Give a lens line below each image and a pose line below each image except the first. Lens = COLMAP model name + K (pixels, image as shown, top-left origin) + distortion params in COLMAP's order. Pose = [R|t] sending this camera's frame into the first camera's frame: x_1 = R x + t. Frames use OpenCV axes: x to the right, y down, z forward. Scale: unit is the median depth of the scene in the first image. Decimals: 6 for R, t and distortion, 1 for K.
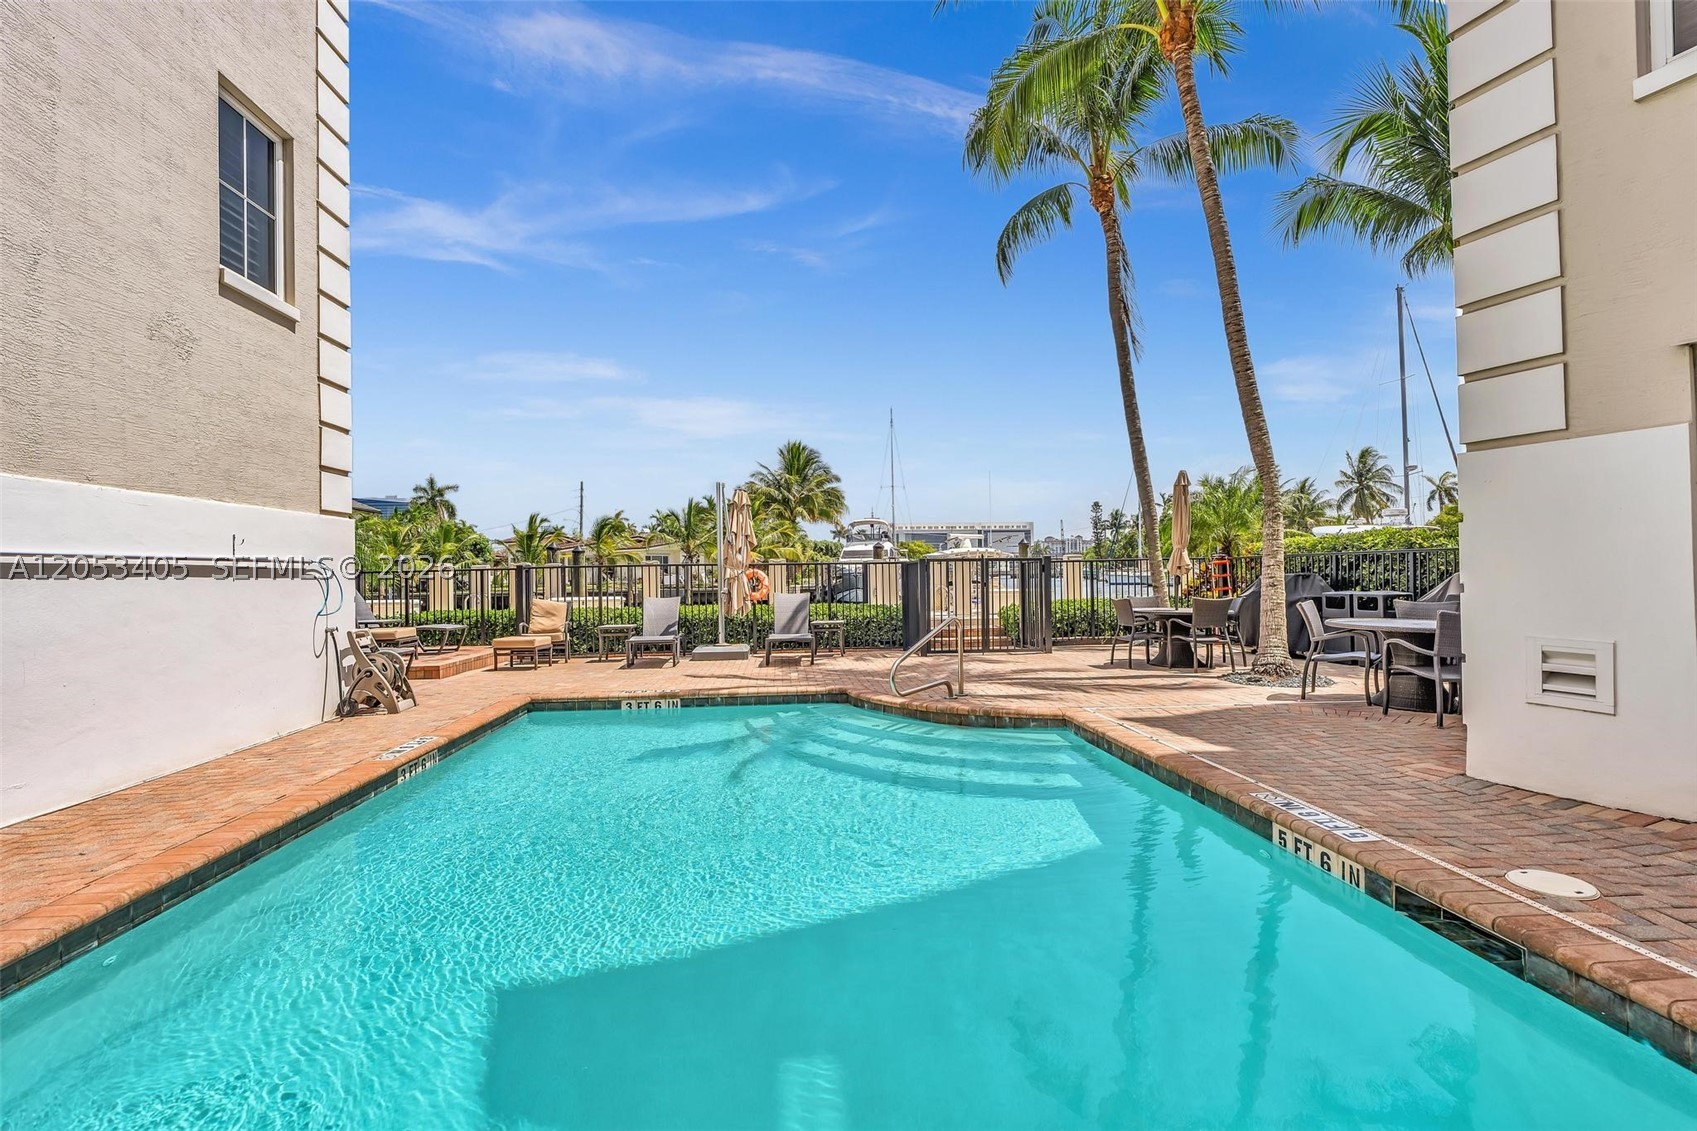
lens RADIAL K [[757.3, 0, 847.5], [0, 757.3, 565.4], [0, 0, 1]] dist [-0.009682, 0.003026]
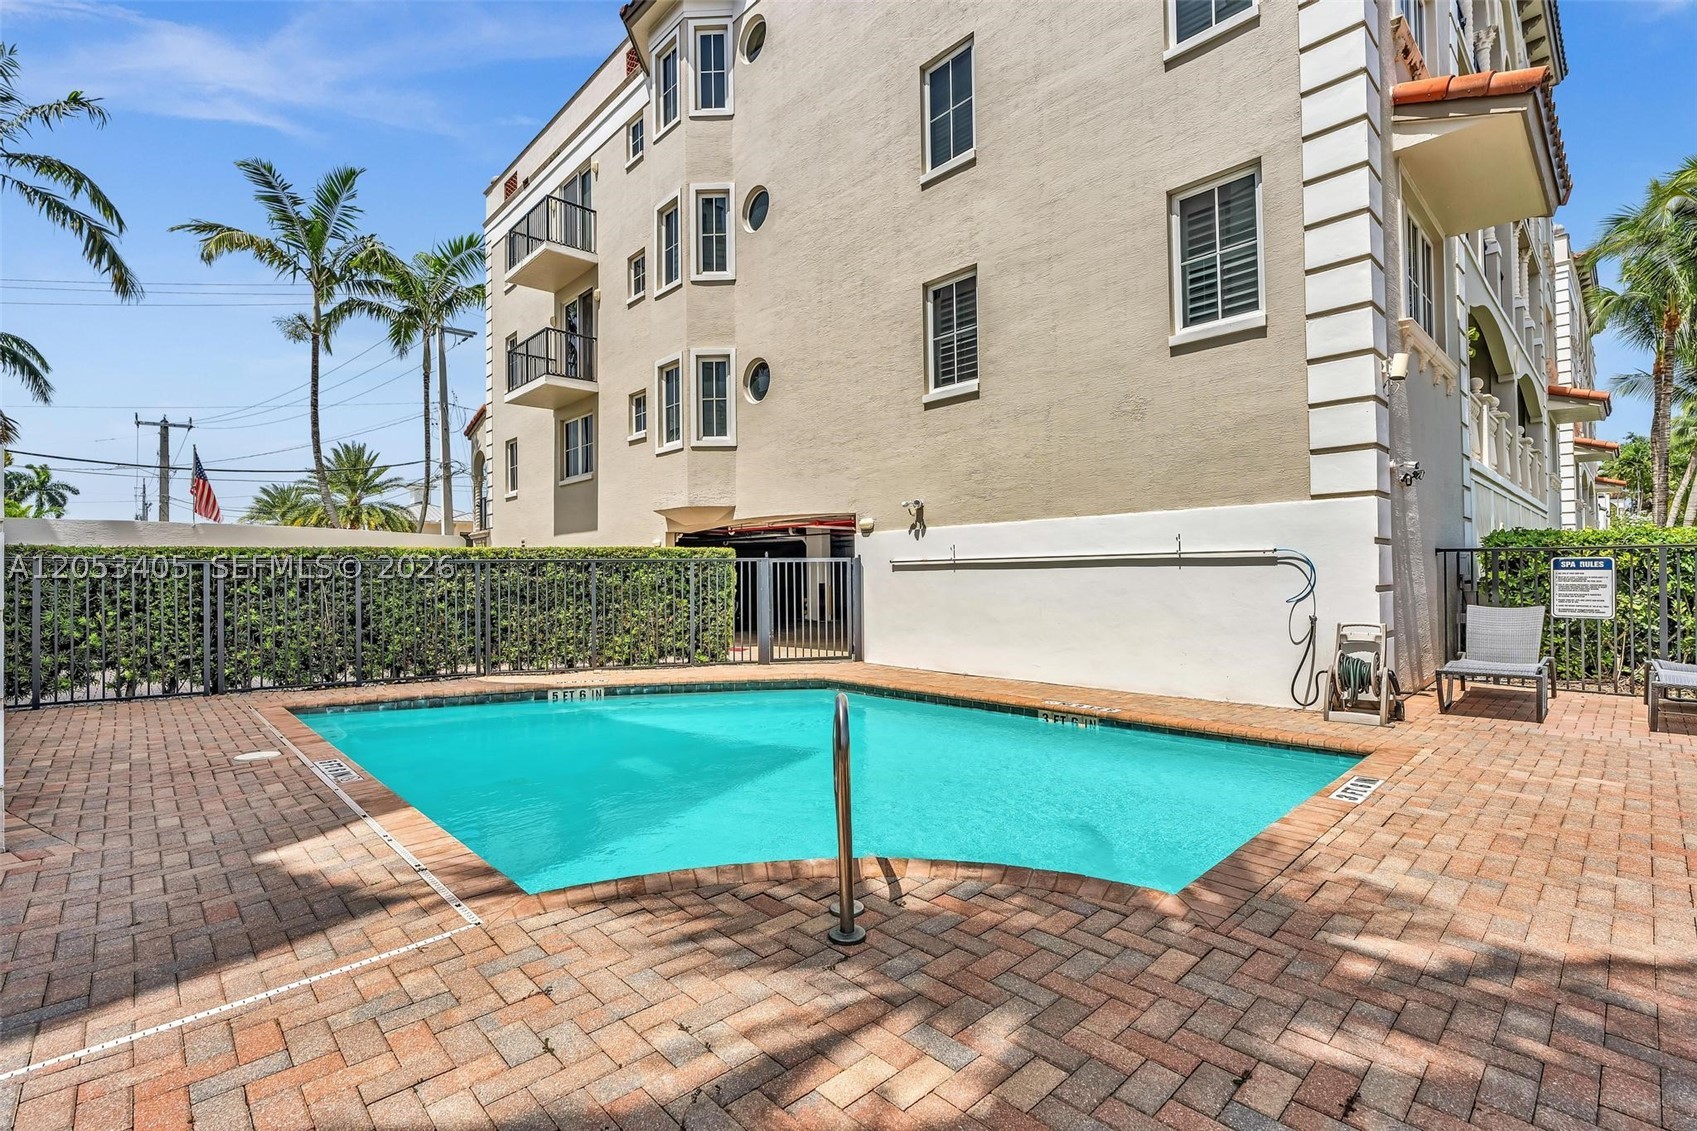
lens RADIAL K [[757.3, 0, 849.9], [0, 757.3, 569.7], [0, 0, 1]] dist [-0.009682, 0.003026]
pose [[-0.784924, -0.007229, -0.619549, 0.445142], [0.009447, 0.999676, -0.023632, 0.046608], [0.619520, -0.024402, -0.784602, 1.659999]]
